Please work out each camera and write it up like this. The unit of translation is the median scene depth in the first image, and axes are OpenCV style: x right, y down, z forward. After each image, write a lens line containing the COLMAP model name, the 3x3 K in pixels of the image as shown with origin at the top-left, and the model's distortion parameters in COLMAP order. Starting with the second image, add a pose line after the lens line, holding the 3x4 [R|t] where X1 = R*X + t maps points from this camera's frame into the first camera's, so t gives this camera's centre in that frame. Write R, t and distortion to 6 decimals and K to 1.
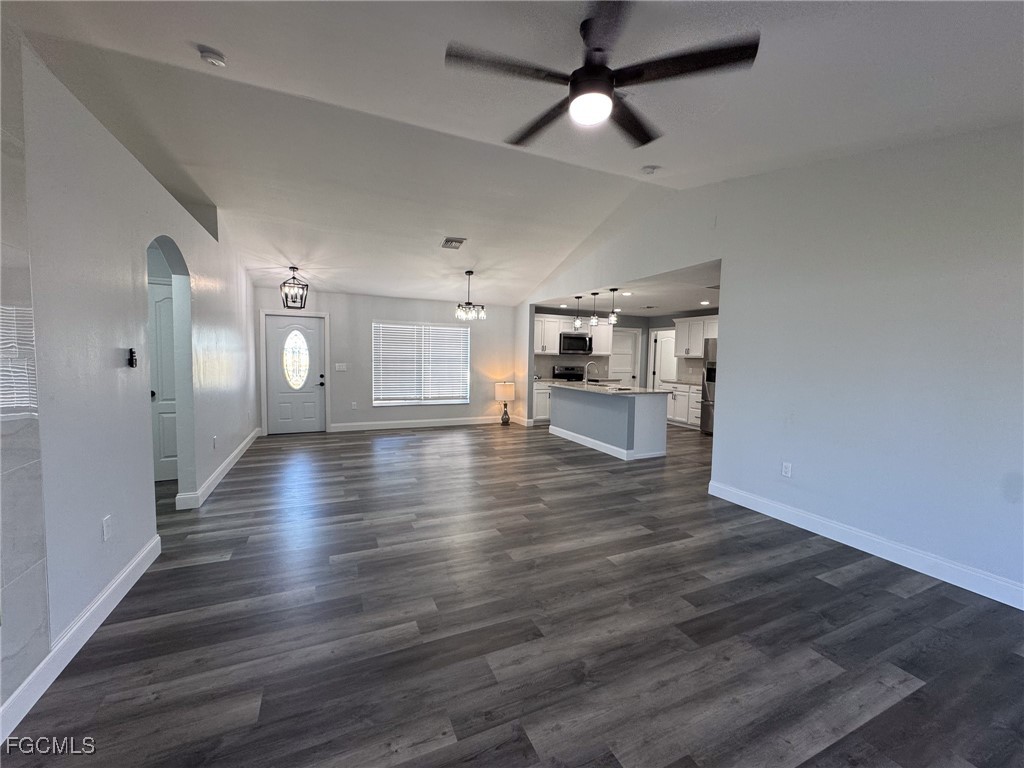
lens RADIAL K [[409.5, 0, 515.2], [0, 409.5, 381.3], [0, 0, 1]] dist [-0.008474, 0.001527]
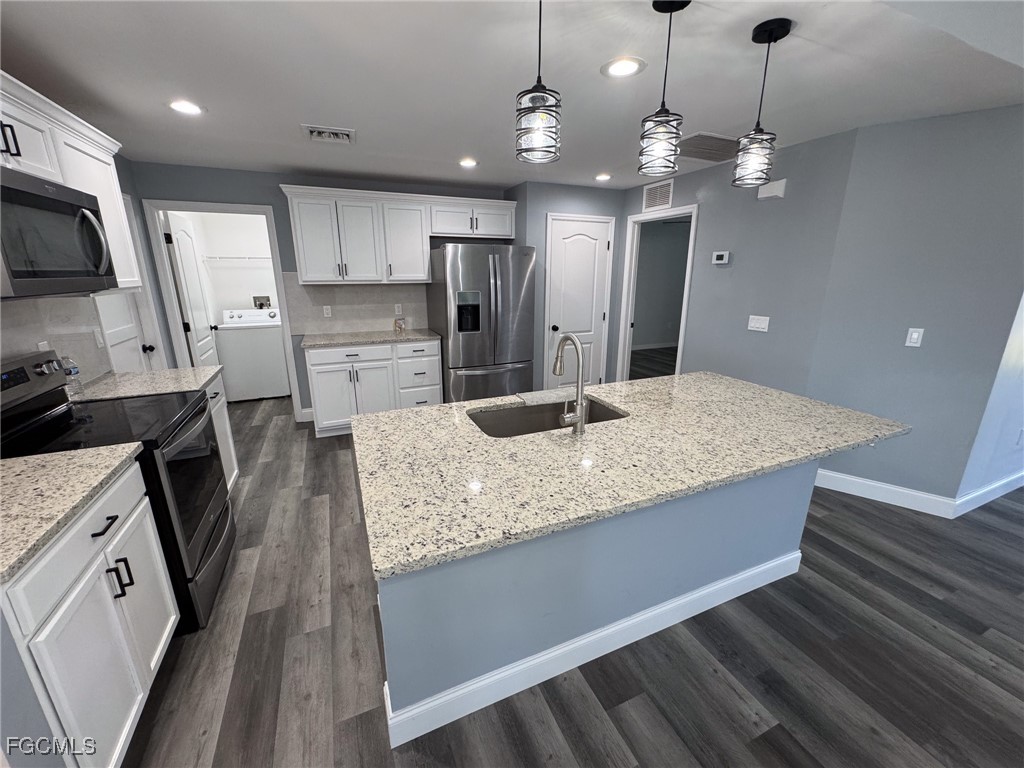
lens RADIAL K [[409.5, 0, 510.0], [0, 409.5, 380.7], [0, 0, 1]] dist [-0.008474, 0.001527]
pose [[0.015145, -0.275831, 0.961087, -0.062032], [0.060203, 0.959705, 0.274486, -0.114810], [-0.998071, 0.053703, 0.031141, 1.366874]]
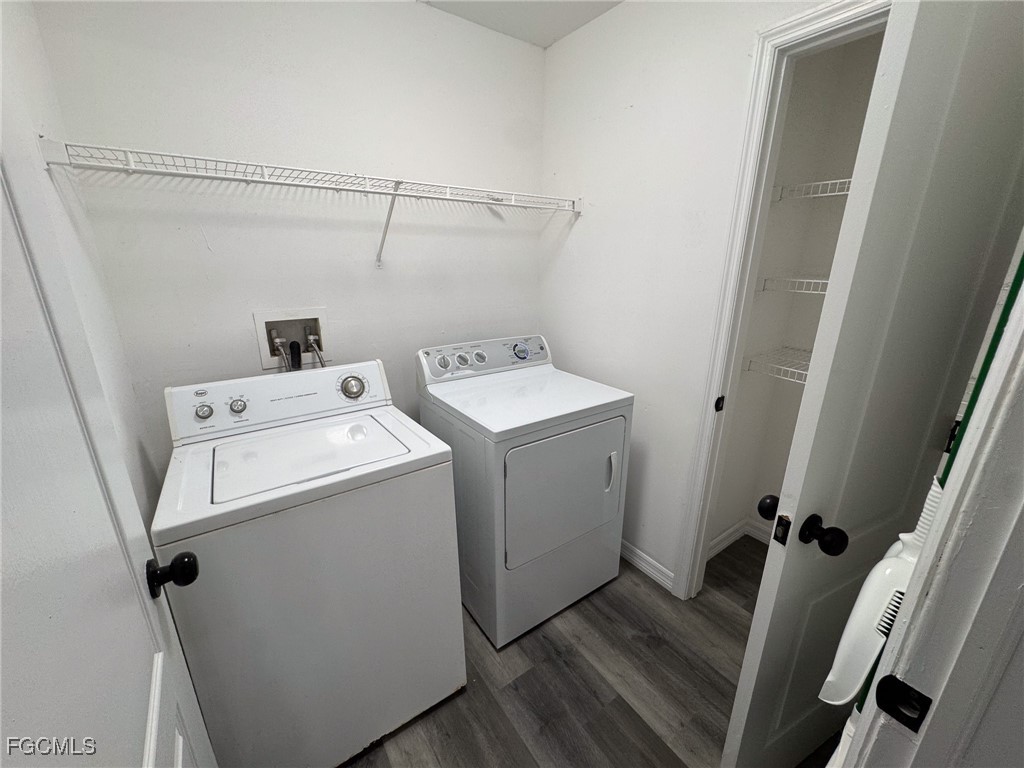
lens RADIAL K [[409.5, 0, 509.0], [0, 409.5, 384.0], [0, 0, 1]] dist [-0.008474, 0.001527]
pose [[-0.180063, -0.301636, 0.936265, 0.464555], [0.047947, 0.948000, 0.314638, -0.116201], [-0.982486, 0.101546, -0.156238, 1.767597]]
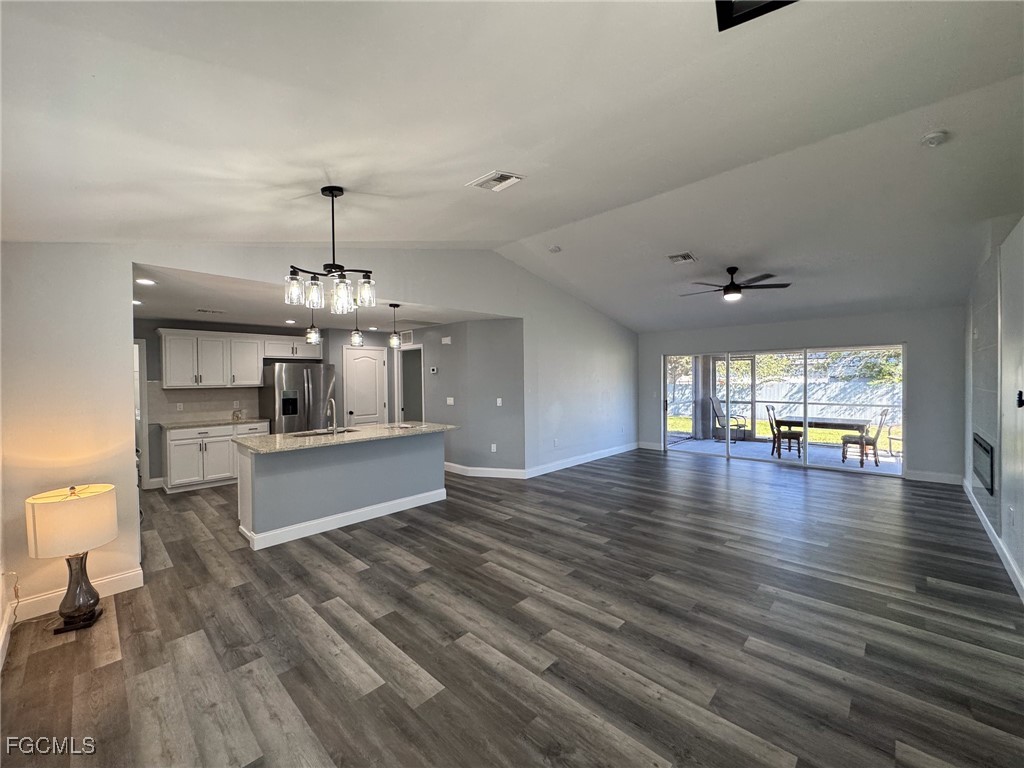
lens RADIAL K [[409.5, 0, 511.9], [0, 409.5, 381.5], [0, 0, 1]] dist [-0.008474, 0.001527]
pose [[-0.373539, -0.018856, 0.927423, -0.692707], [0.063252, 0.996949, 0.045746, -0.112017], [-0.925455, 0.075749, -0.371207, 1.292779]]
